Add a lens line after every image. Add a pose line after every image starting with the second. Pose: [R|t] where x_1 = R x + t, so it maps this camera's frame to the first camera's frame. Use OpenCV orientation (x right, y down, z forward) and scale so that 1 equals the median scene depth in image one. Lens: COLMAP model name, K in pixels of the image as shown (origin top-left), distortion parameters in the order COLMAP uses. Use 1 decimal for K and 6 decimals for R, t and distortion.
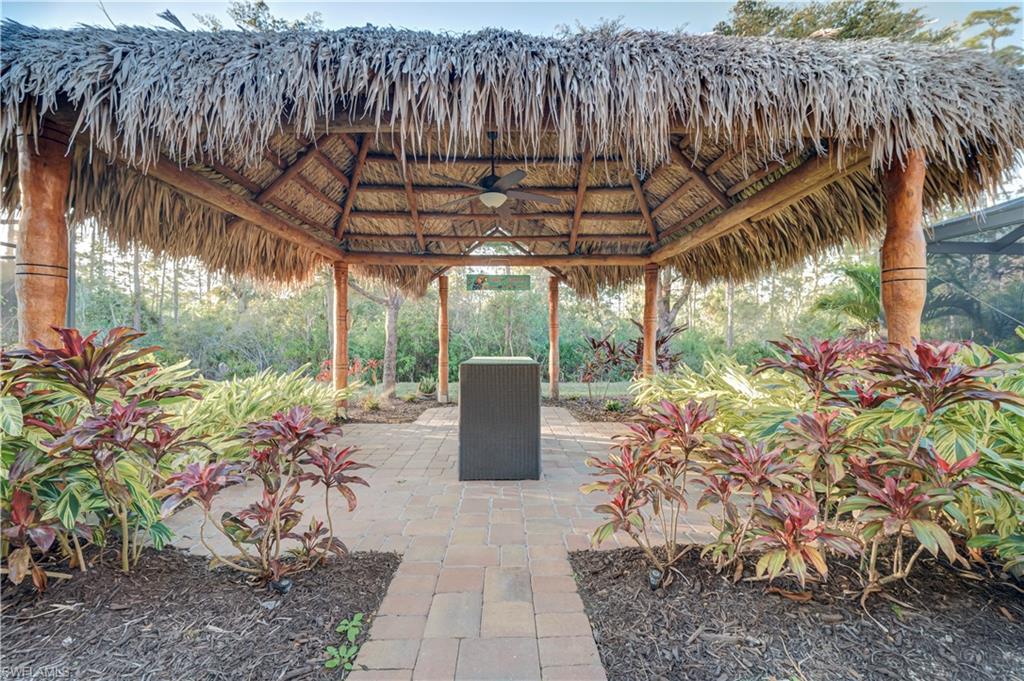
lens RADIAL K [[423.0, 0, 516.1], [0, 423.0, 340.6], [0, 0, 1]] dist [-0.012285, 0.000608]
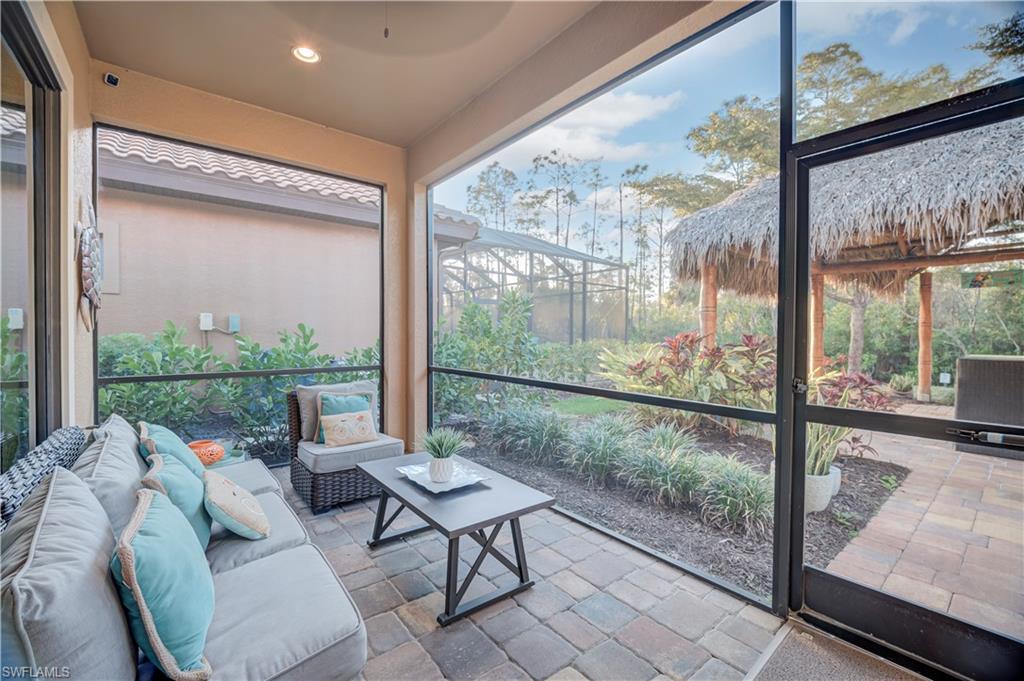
lens RADIAL K [[423.0, 0, 516.1], [0, 423.0, 340.6], [0, 0, 1]] dist [-0.012285, 0.000608]
pose [[0.604680, 0.009954, -0.796406, 0.034283], [-0.000608, 0.999927, 0.012037, -0.006958], [0.796468, -0.006794, 0.604642, -0.455000]]
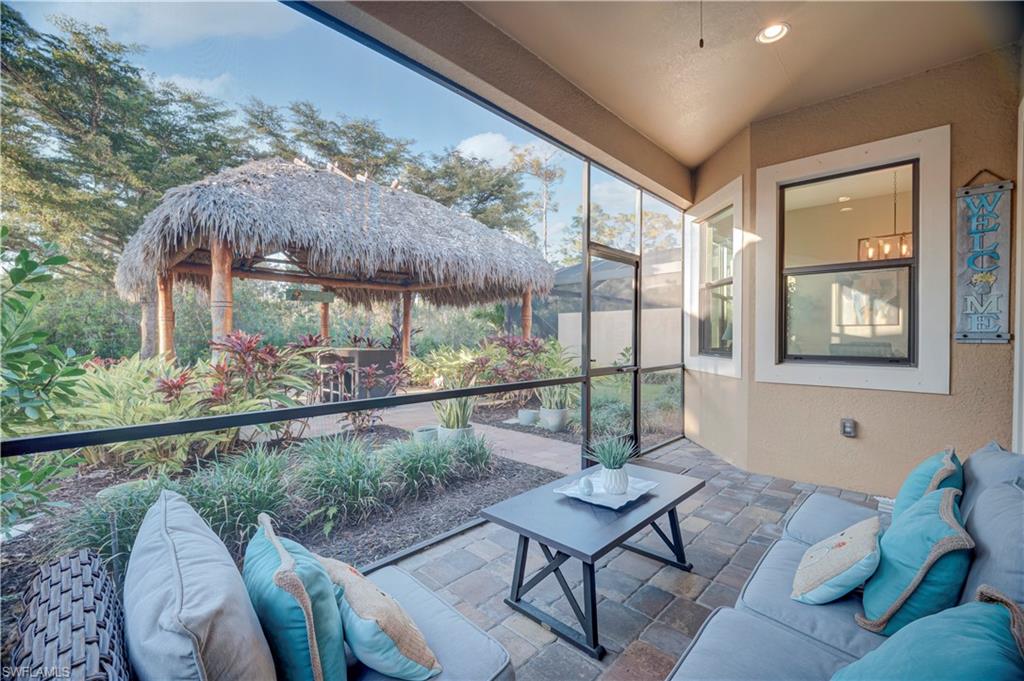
lens RADIAL K [[423.0, 0, 516.1], [0, 423.0, 340.6], [0, 0, 1]] dist [-0.012285, 0.000608]
pose [[0.711042, -0.006635, 0.703119, -0.528506], [-0.003198, 0.999915, 0.012670, -0.008413], [-0.703143, -0.011257, 0.710960, -0.471283]]
